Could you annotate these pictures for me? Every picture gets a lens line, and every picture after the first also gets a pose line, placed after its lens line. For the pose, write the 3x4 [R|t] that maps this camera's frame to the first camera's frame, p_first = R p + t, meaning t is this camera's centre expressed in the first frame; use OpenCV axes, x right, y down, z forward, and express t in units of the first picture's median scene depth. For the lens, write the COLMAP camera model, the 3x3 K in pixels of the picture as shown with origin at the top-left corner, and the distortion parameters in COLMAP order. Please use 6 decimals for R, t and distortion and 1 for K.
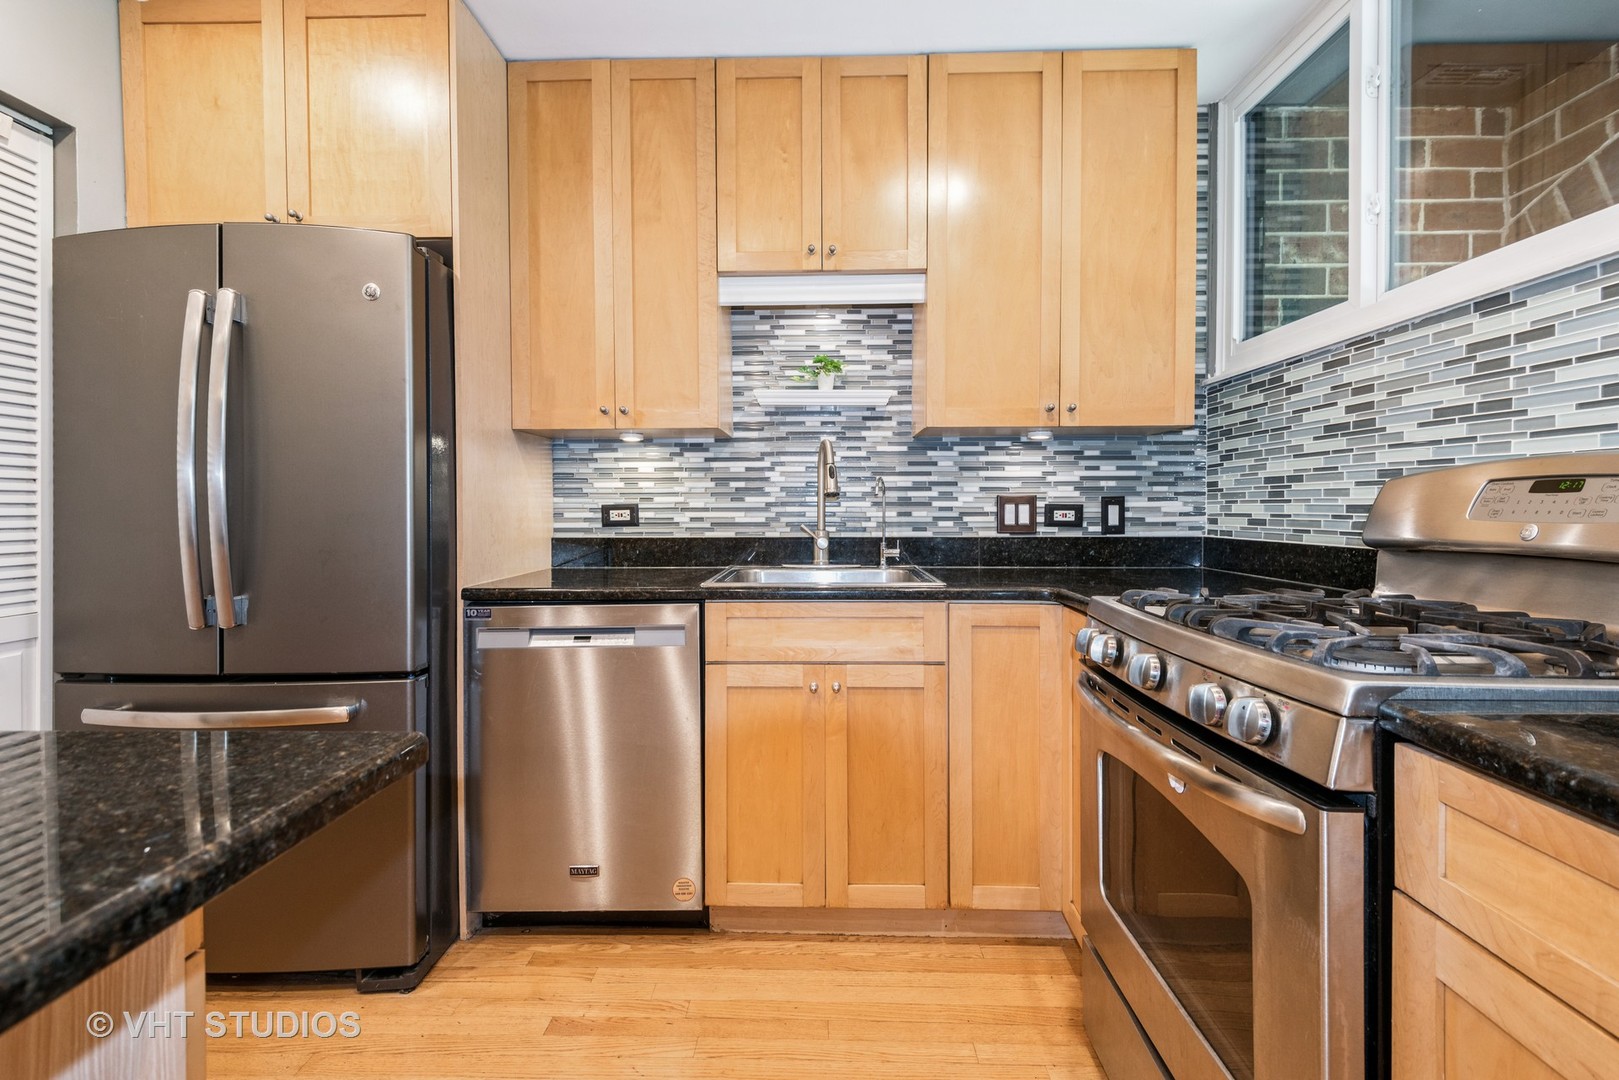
lens RADIAL K [[738.8, 0, 801.7], [0, 738.8, 505.2], [0, 0, 1]] dist [0.021823, -0.009330]
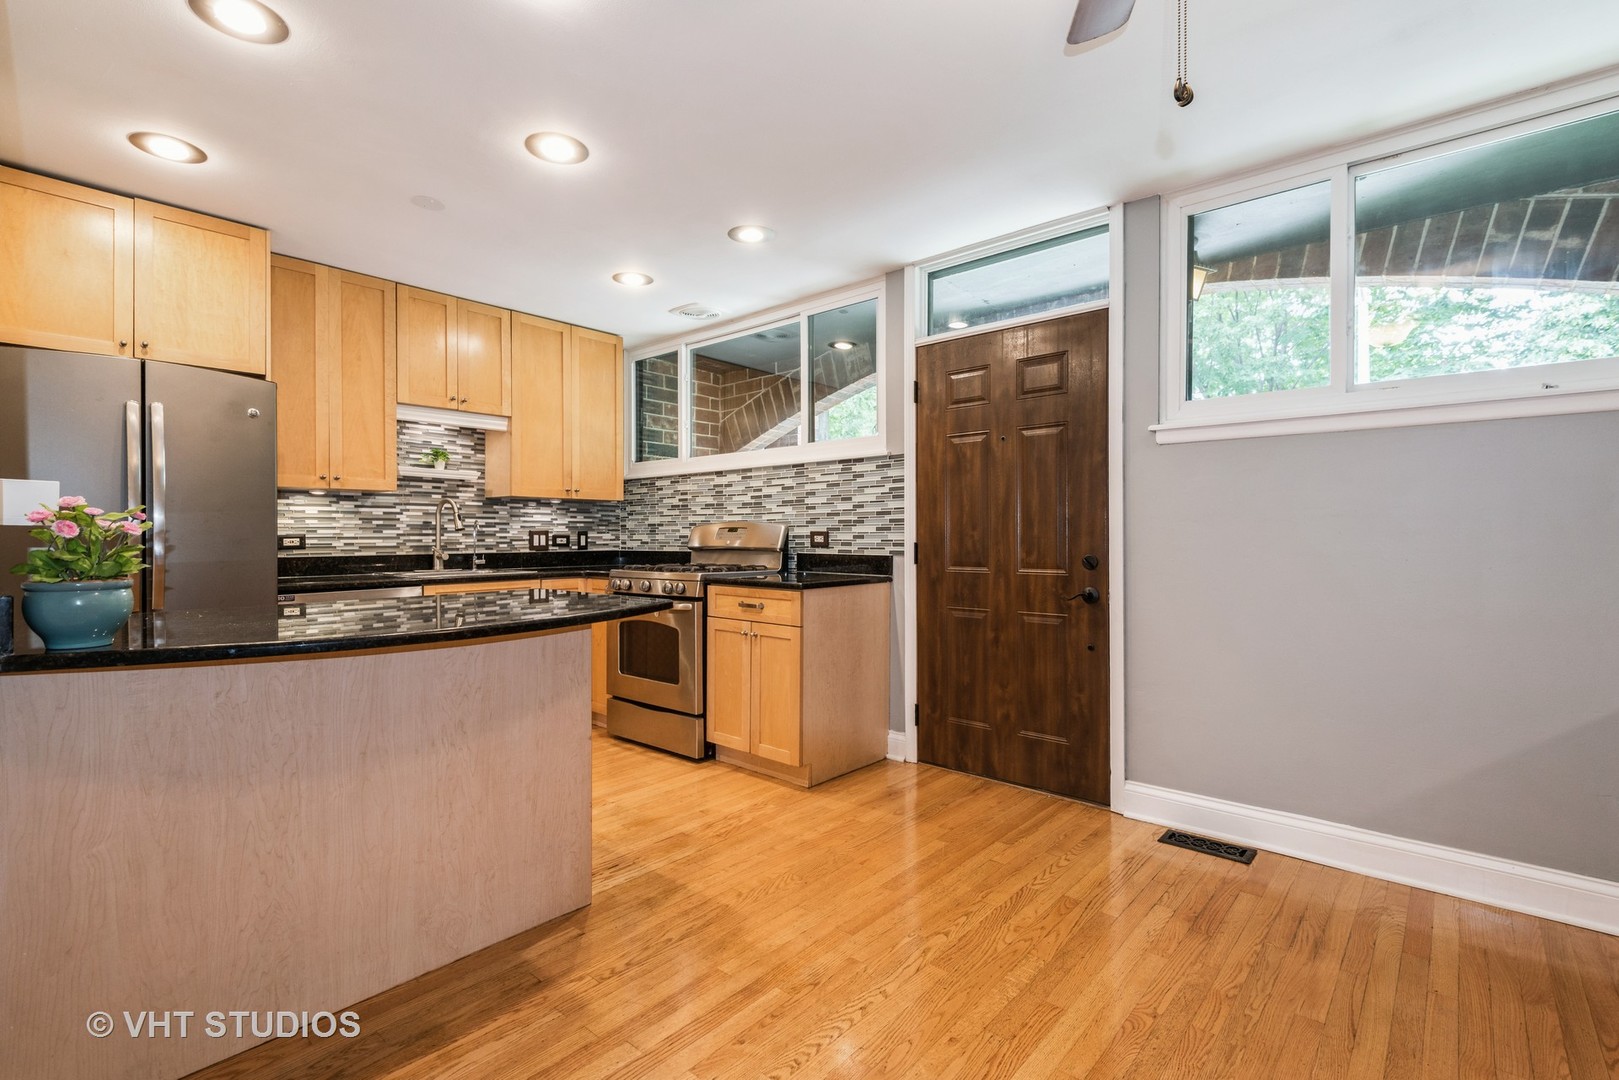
lens RADIAL K [[738.8, 0, 798.2], [0, 738.8, 540.8], [0, 0, 1]] dist [0.021823, -0.009330]
pose [[0.645646, -0.004013, 0.763626, -0.766671], [0.000060, 0.999986, 0.005204, 0.003522], [-0.763637, -0.003314, 0.645638, -0.783689]]
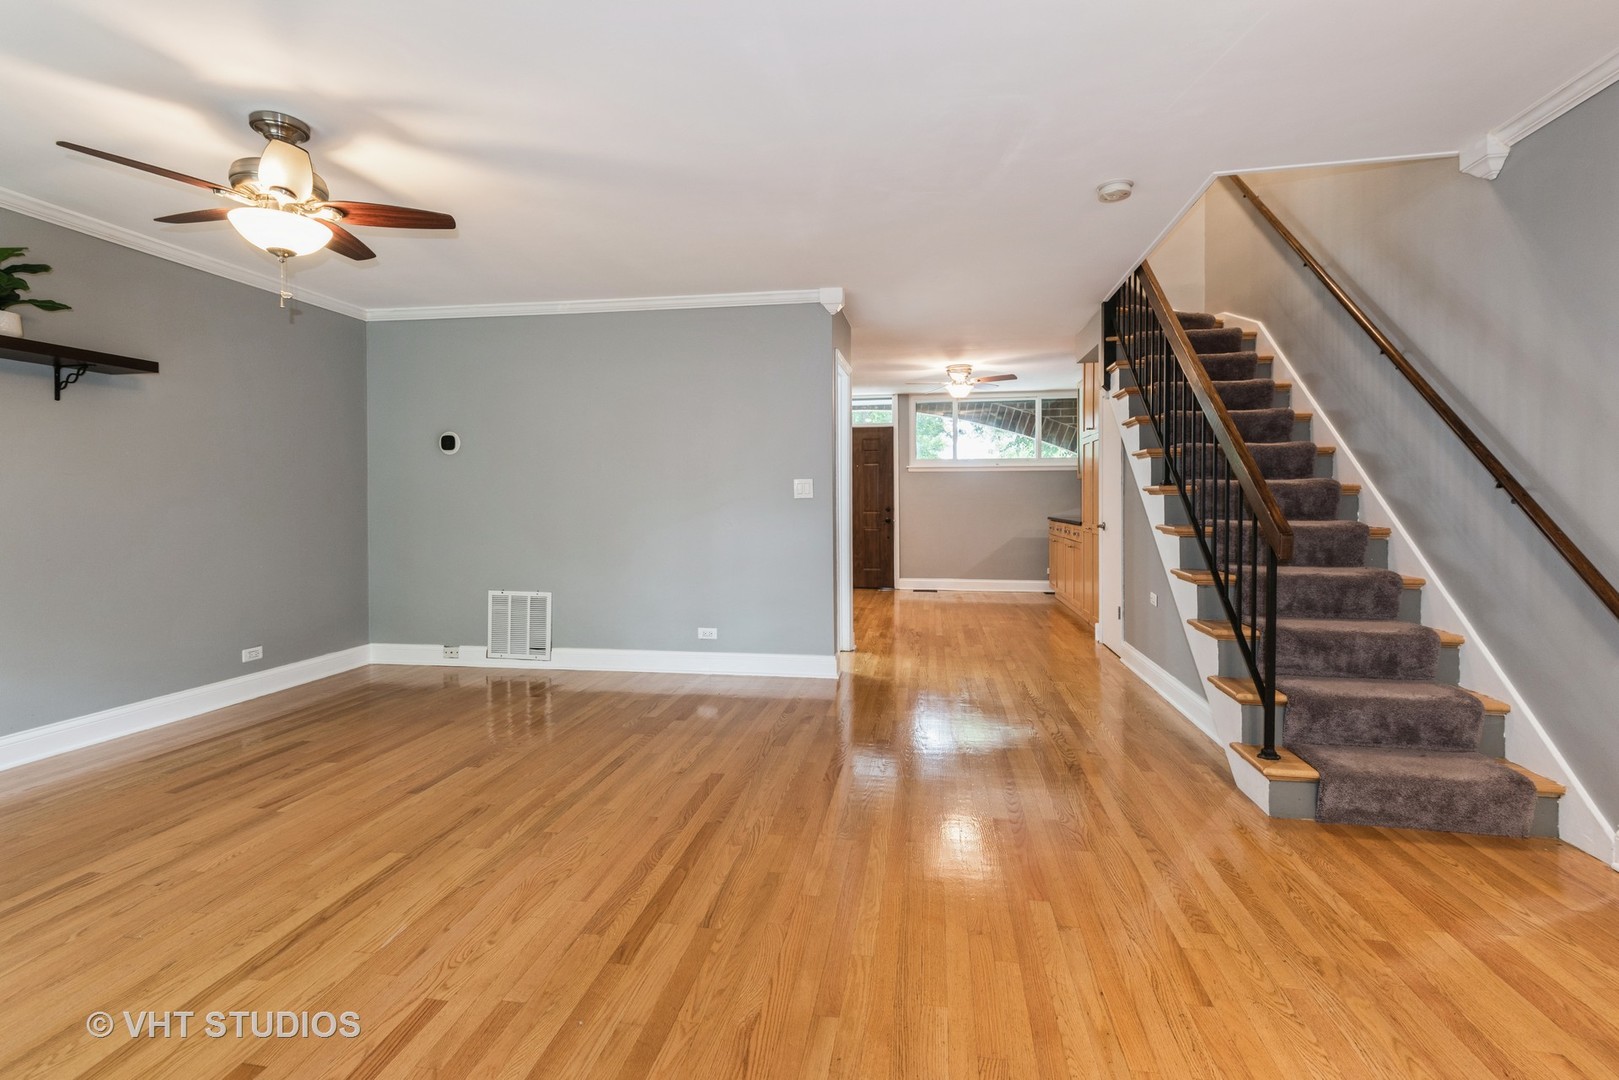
lens RADIAL K [[731.8, 0, 810.6], [0, 731.8, 514.1], [0, 0, 1]] dist [0.014670, 0.000172]
pose [[0.150122, -0.024584, 0.988362, -3.295472], [0.005812, 0.999695, 0.023983, -0.021203], [-0.988650, 0.002144, 0.150219, -0.523495]]
